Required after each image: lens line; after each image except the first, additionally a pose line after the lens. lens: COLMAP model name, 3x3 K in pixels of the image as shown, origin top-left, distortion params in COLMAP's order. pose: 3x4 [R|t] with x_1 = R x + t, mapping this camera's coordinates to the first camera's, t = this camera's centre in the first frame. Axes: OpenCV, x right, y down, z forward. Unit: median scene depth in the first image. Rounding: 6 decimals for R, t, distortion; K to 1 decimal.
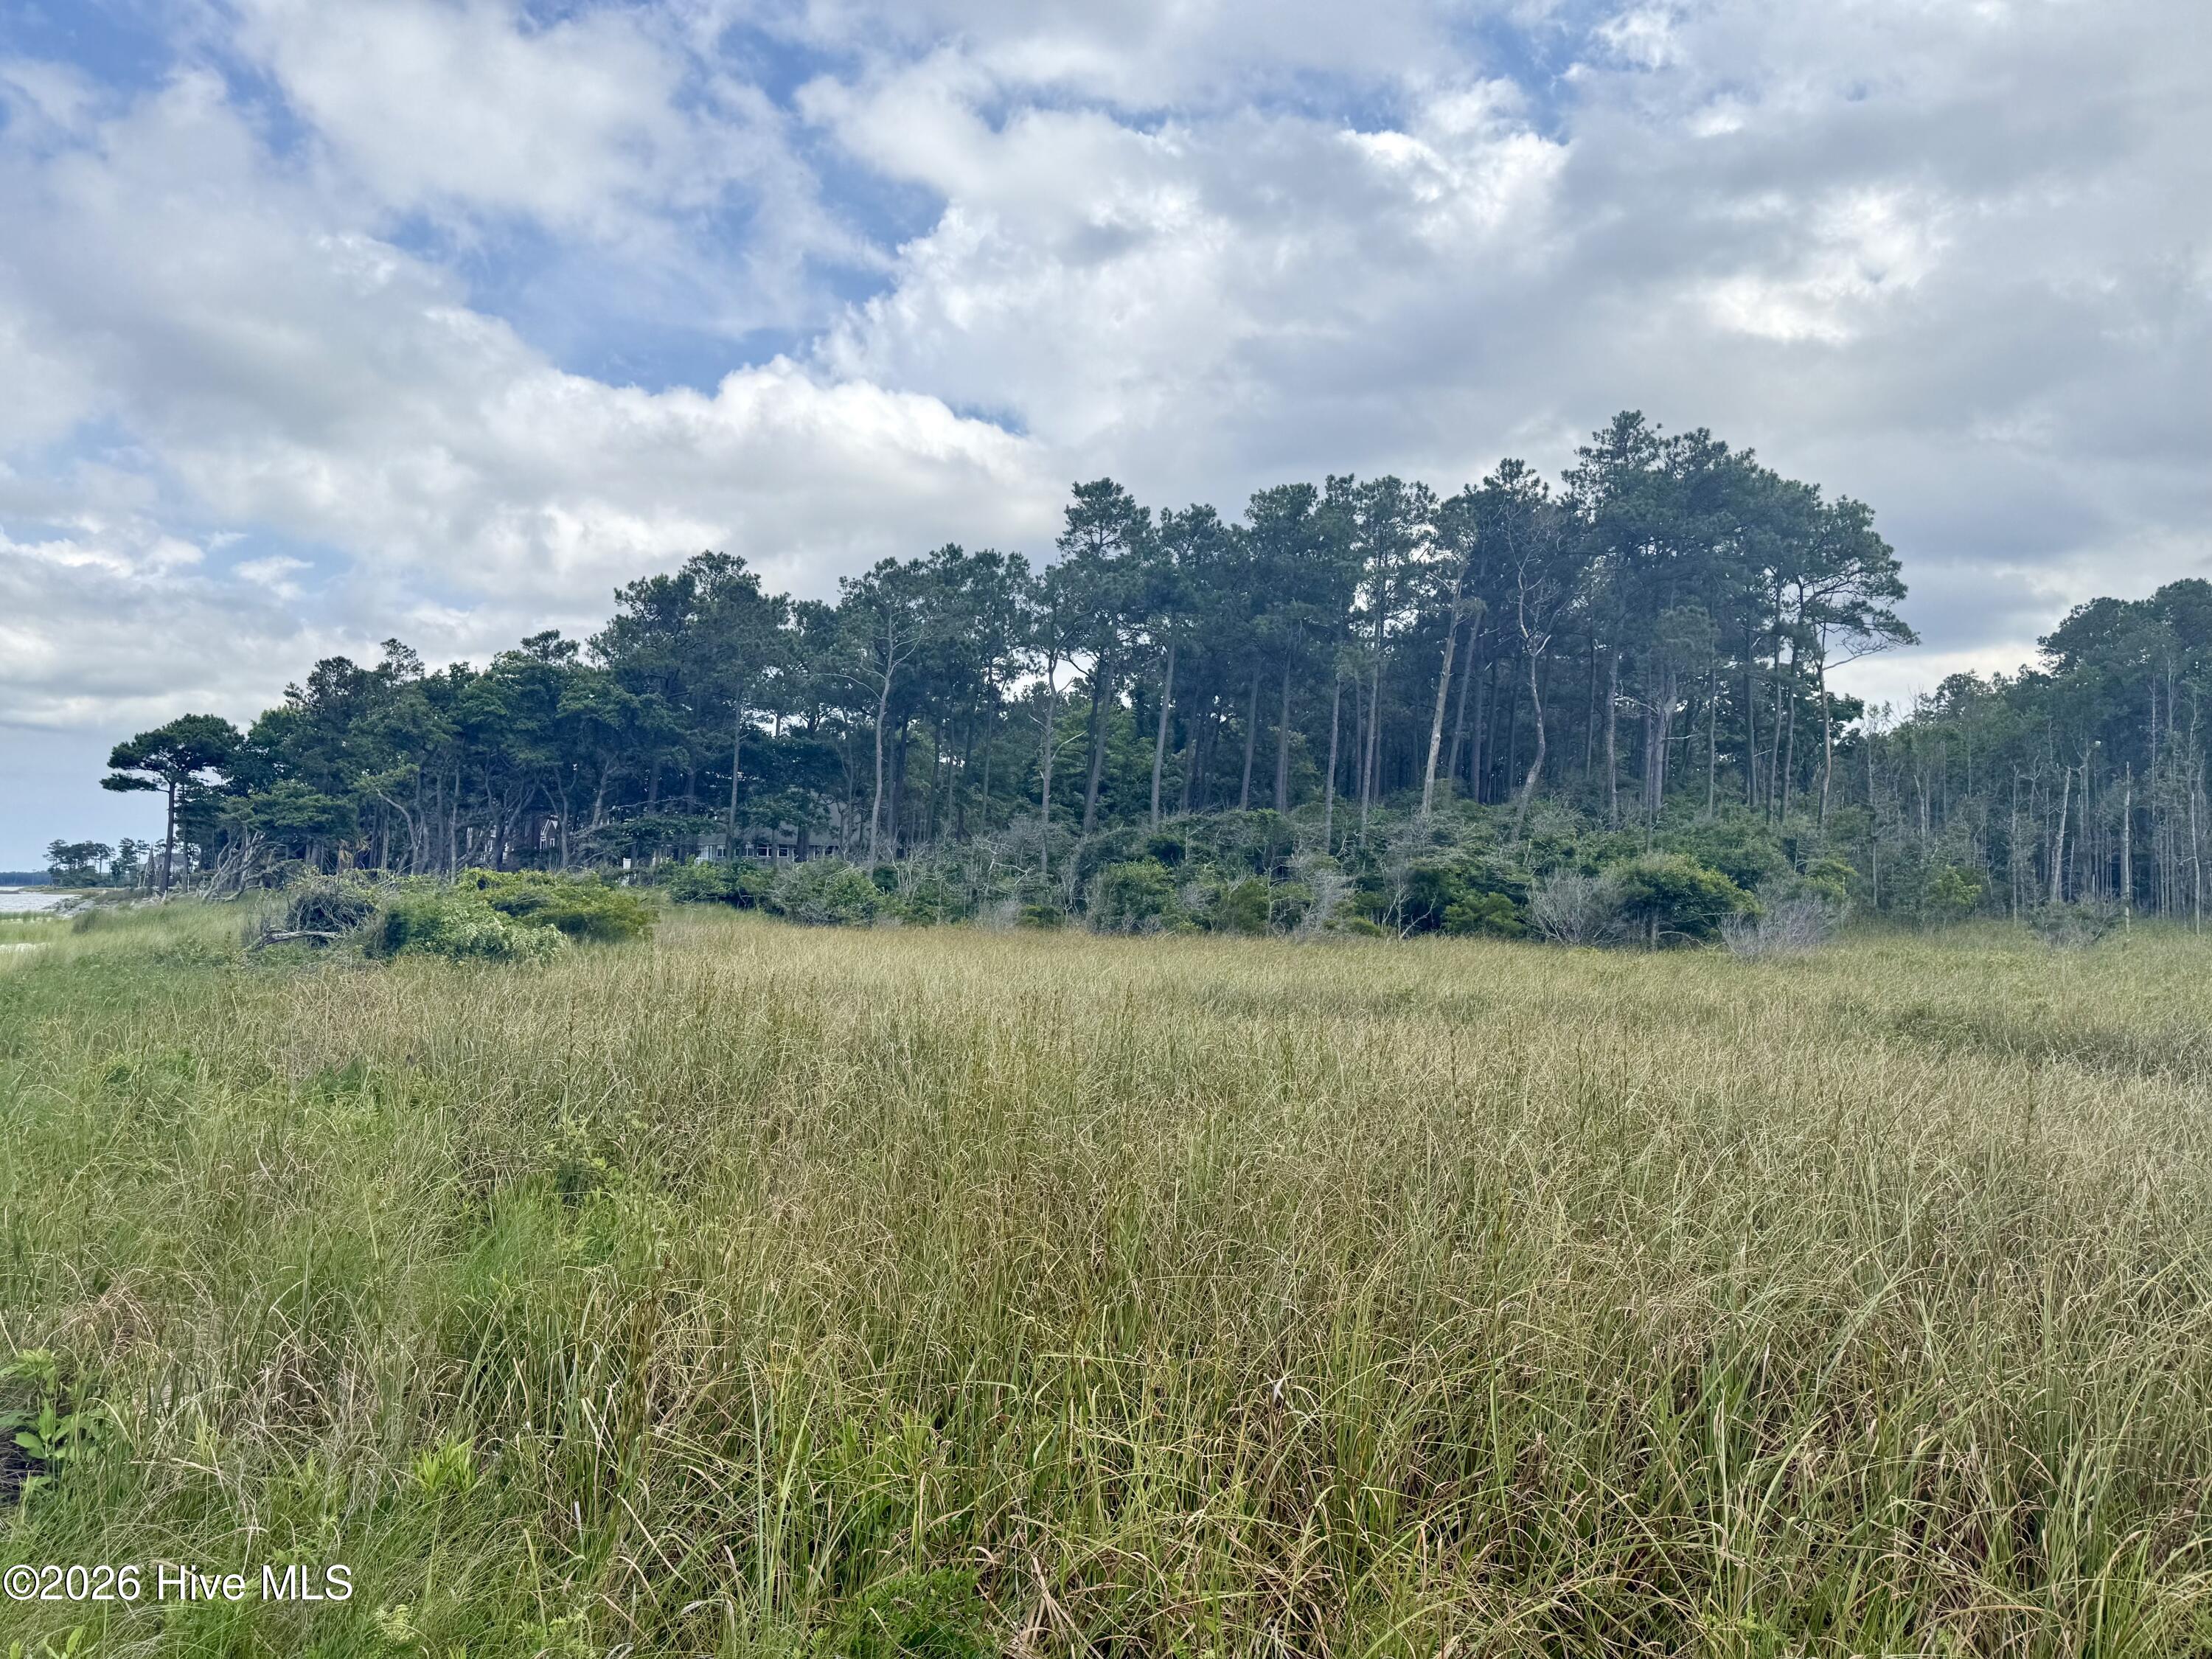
lens RADIAL K [[1450.7, 0, 1099.9], [0, 1450.7, 821.0], [0, 0, 1]] dist [-0.004733, -0.007852]
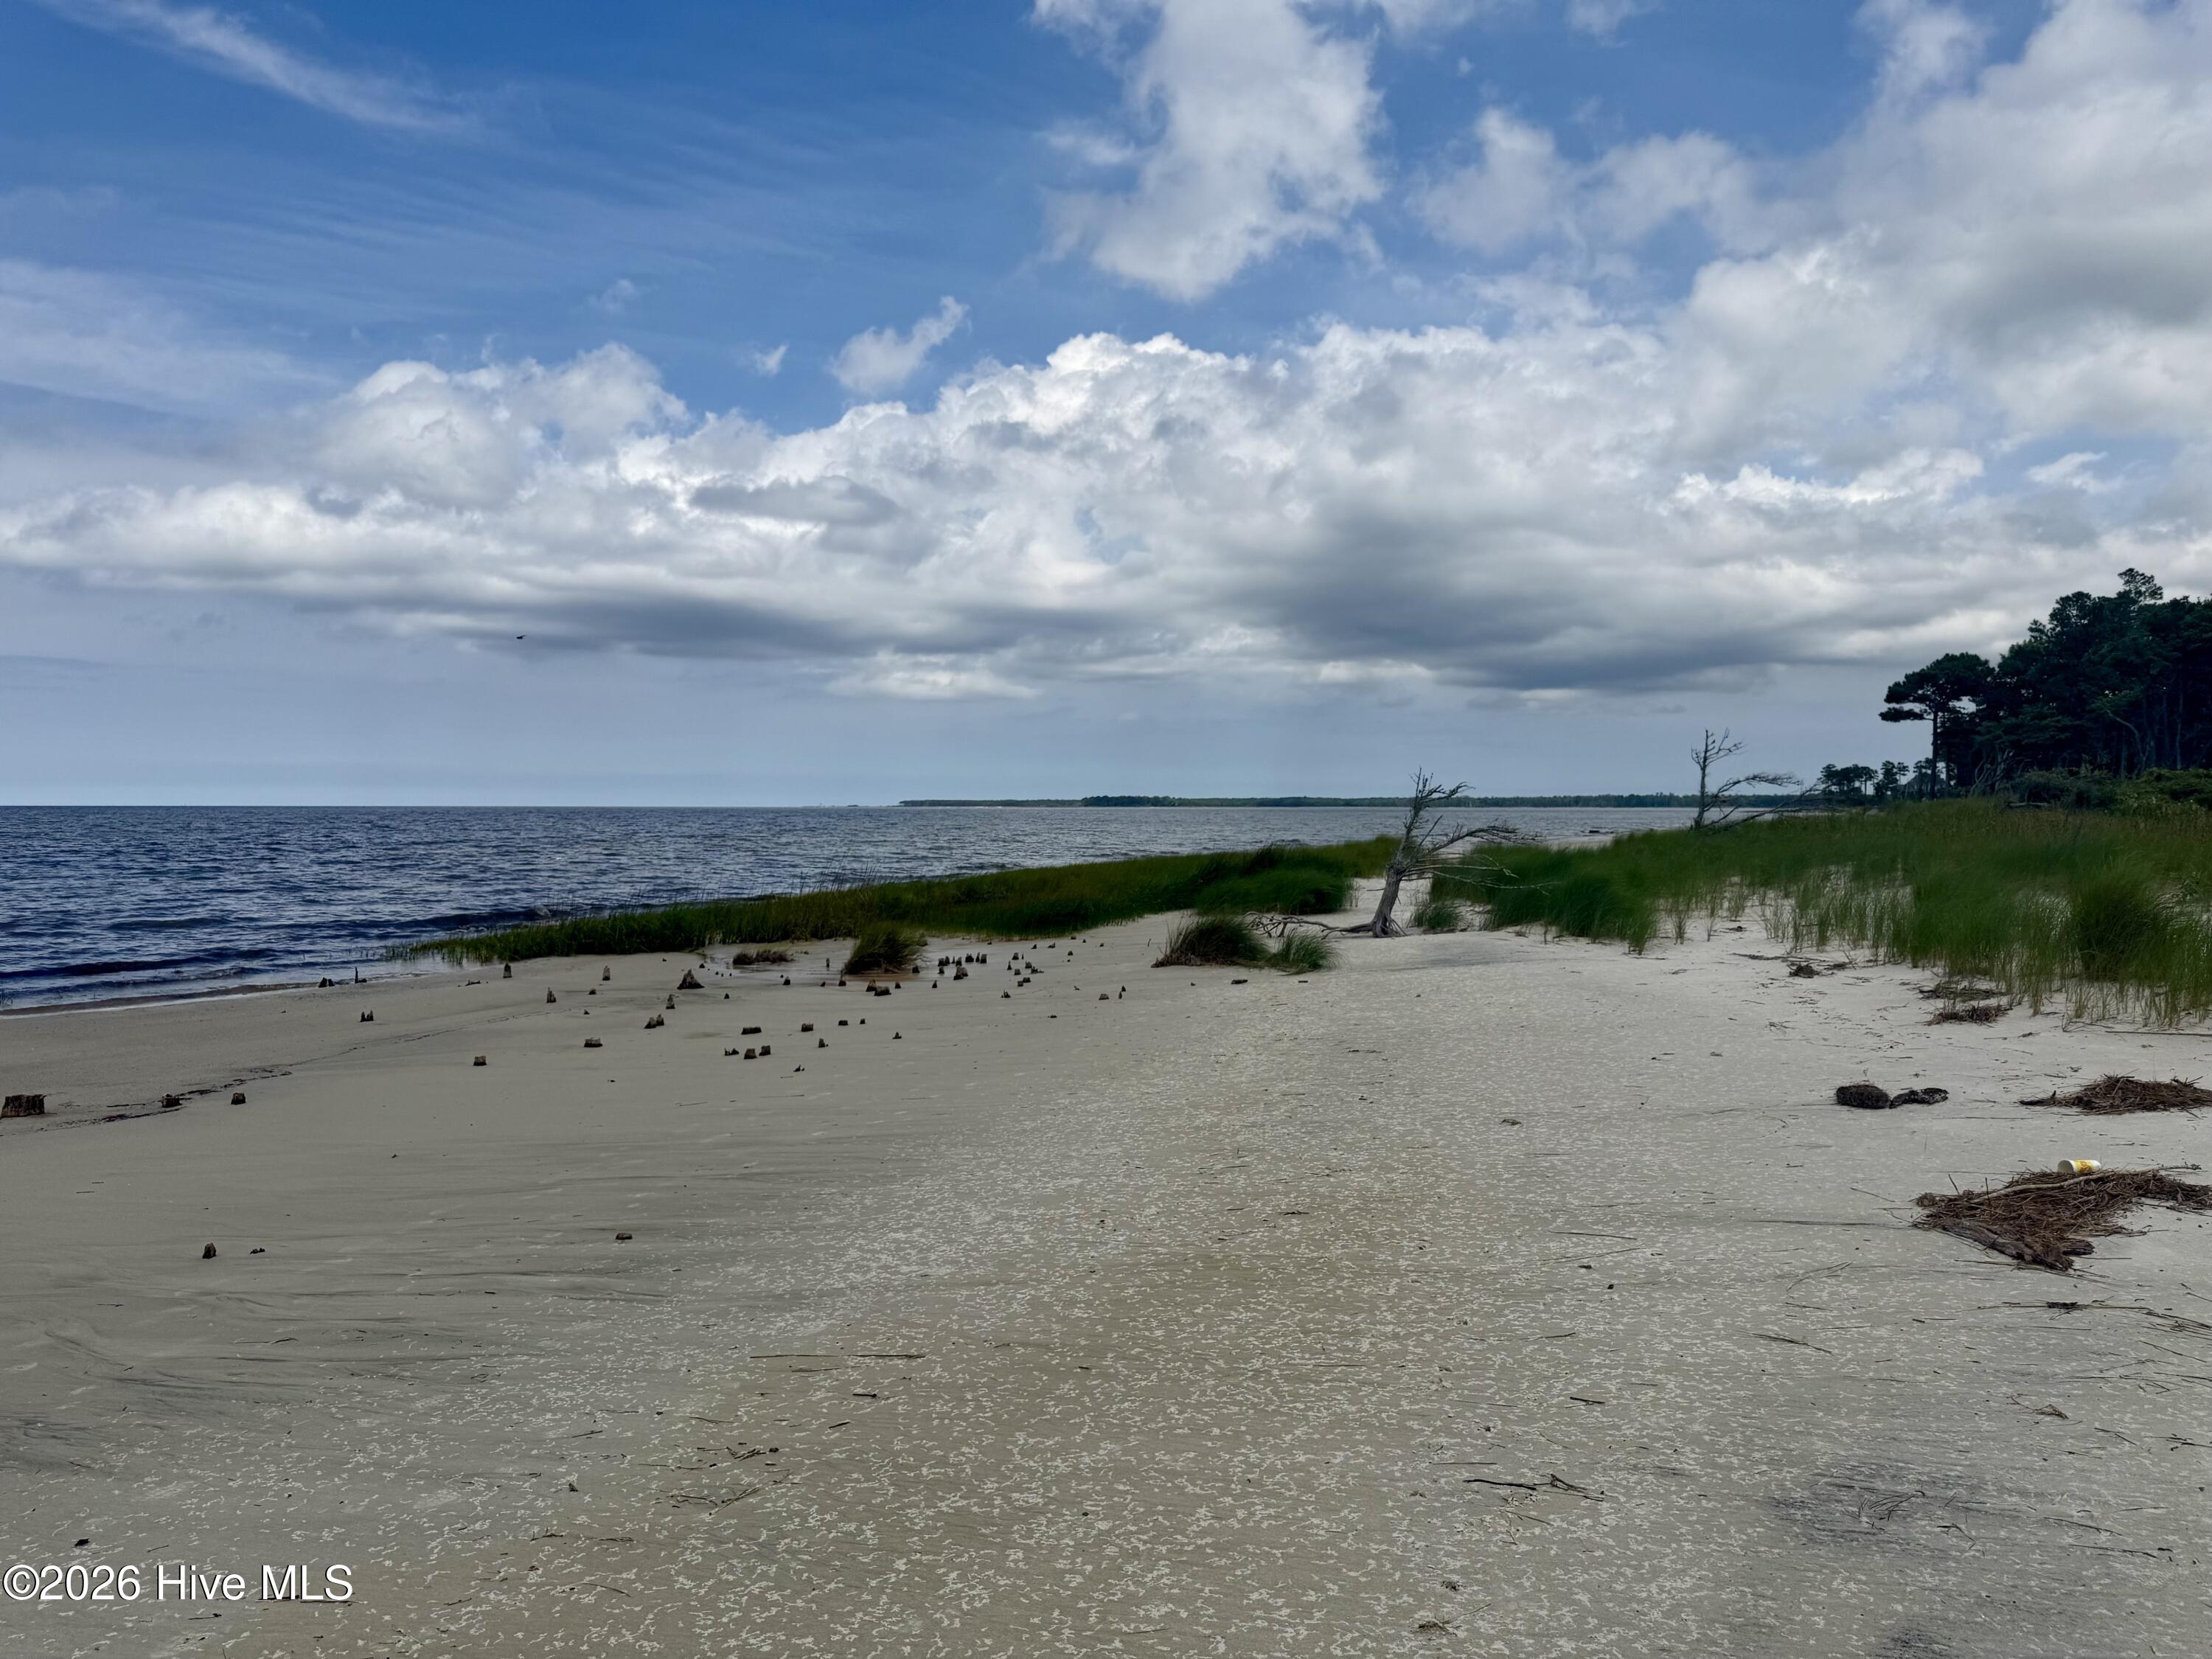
lens RADIAL K [[1450.7, 0, 1099.9], [0, 1450.7, 821.0], [0, 0, 1]] dist [-0.004733, -0.007852]
pose [[0.462548, 0.007873, -0.886559, 0.120963], [0.040725, 0.998716, 0.030117, -0.000443], [0.885659, -0.050036, 0.461633, -0.202644]]
